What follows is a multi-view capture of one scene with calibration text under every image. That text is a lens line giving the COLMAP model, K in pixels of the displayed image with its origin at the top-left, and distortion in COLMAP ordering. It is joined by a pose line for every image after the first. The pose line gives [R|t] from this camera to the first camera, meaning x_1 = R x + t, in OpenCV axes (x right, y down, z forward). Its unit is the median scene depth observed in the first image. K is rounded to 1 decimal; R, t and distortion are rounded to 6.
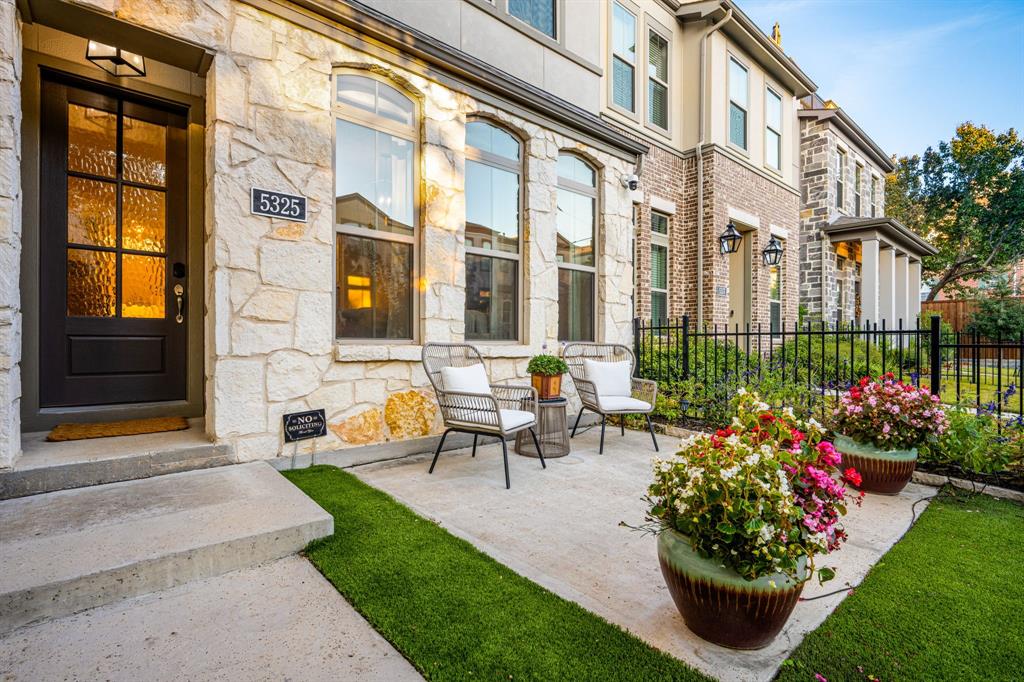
lens RADIAL K [[485.5, 0, 512.1], [0, 485.5, 343.1], [0, 0, 1]] dist [-0.002133, -0.000175]
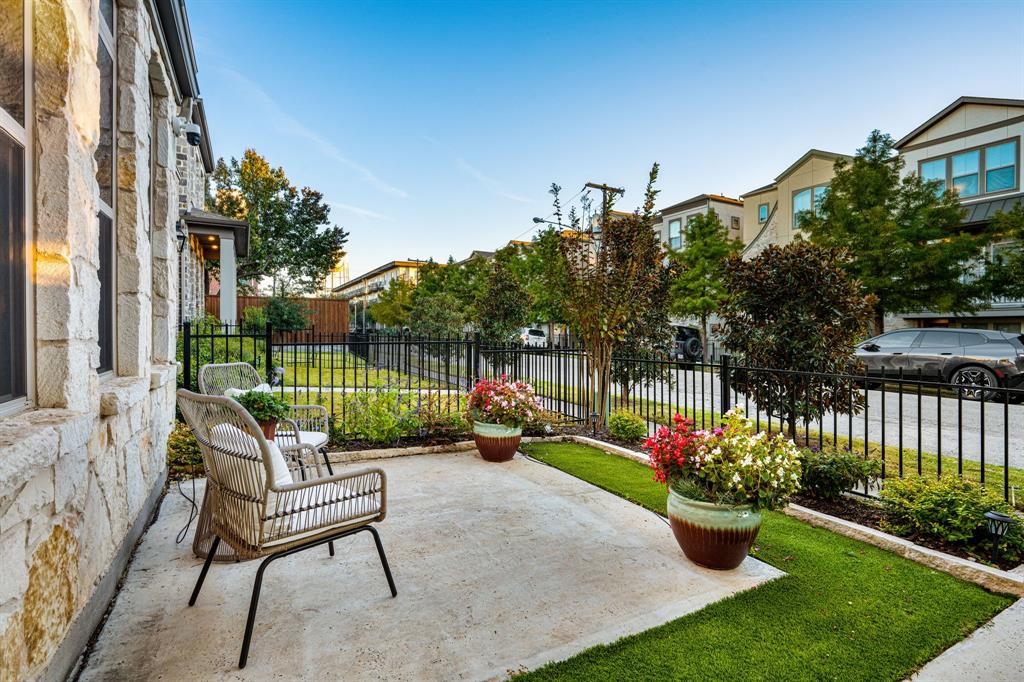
lens RADIAL K [[485.5, 0, 511.8], [0, 485.5, 333.3], [0, 0, 1]] dist [-0.002133, -0.000175]
pose [[0.210758, -0.011734, 0.977468, -0.241881], [0.000247, 0.999929, 0.011950, -0.030034], [-0.977538, -0.002278, 0.210746, 0.263819]]
